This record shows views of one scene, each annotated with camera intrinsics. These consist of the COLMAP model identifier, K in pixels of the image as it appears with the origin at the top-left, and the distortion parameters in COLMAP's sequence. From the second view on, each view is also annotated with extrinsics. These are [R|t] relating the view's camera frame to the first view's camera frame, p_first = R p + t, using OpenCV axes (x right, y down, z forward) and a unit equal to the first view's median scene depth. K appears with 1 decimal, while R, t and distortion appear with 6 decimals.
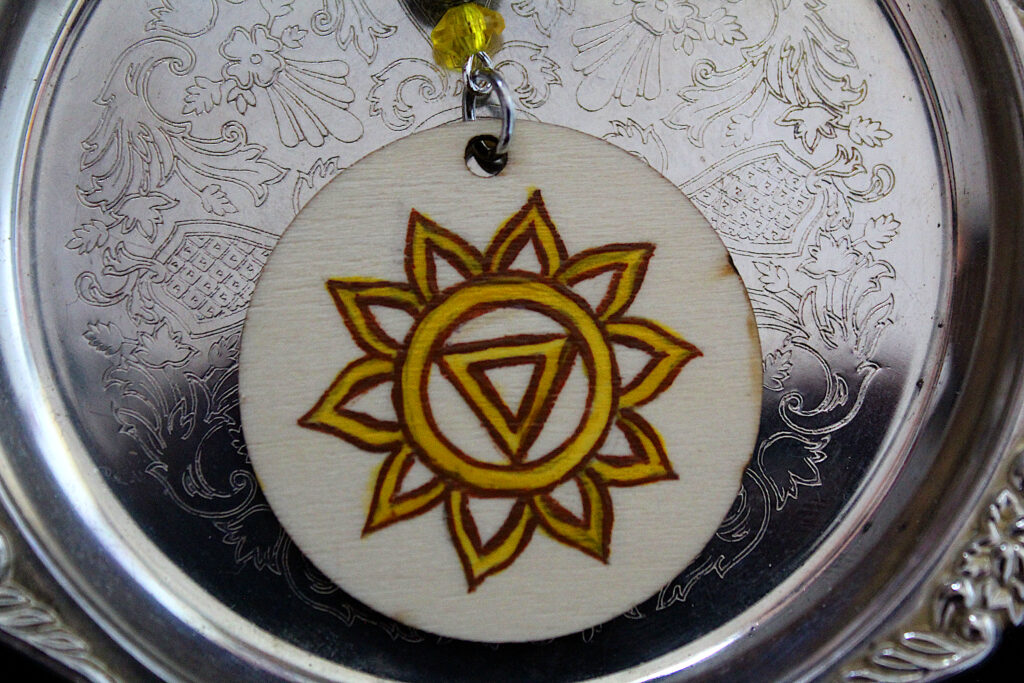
lens RADIAL K [[1971.7, 0, 519.6], [0, 1971.7, 325.2], [0, 0, 1]] dist [0.038340, 0.000000]
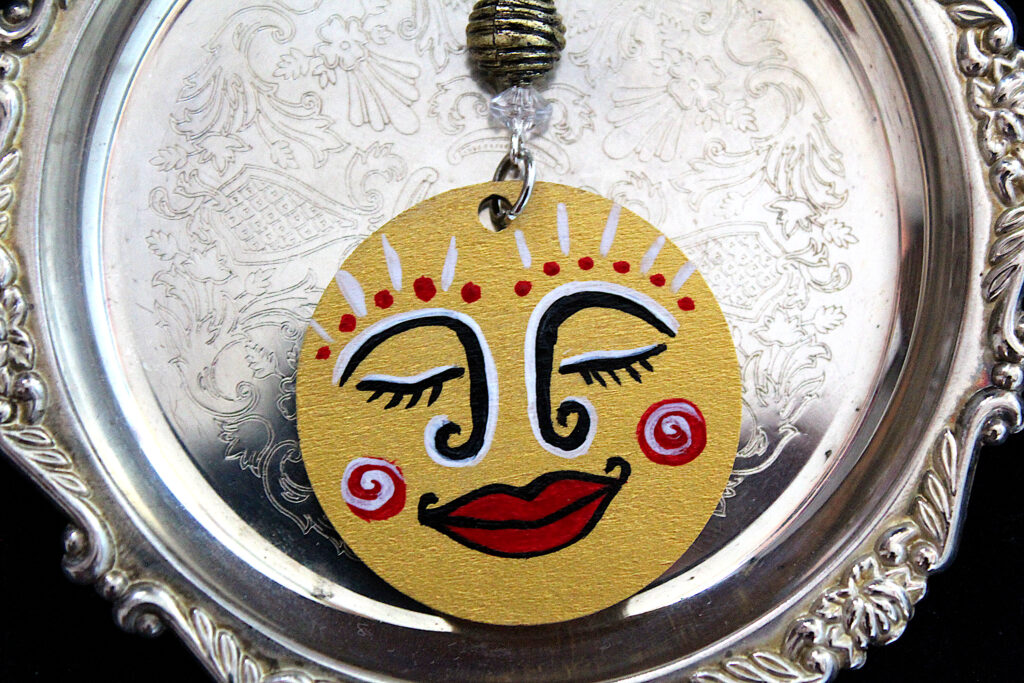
lens RADIAL K [[2303.2, 0, 516.9], [0, 2303.2, 338.9], [0, 0, 1]] dist [0.069863, 0.000000]
pose [[0.969765, 0.243920, -0.007697, 0.017939], [-0.243919, 0.969795, 0.001077, 0.007266], [0.007728, 0.000833, 0.999970, -0.364838]]
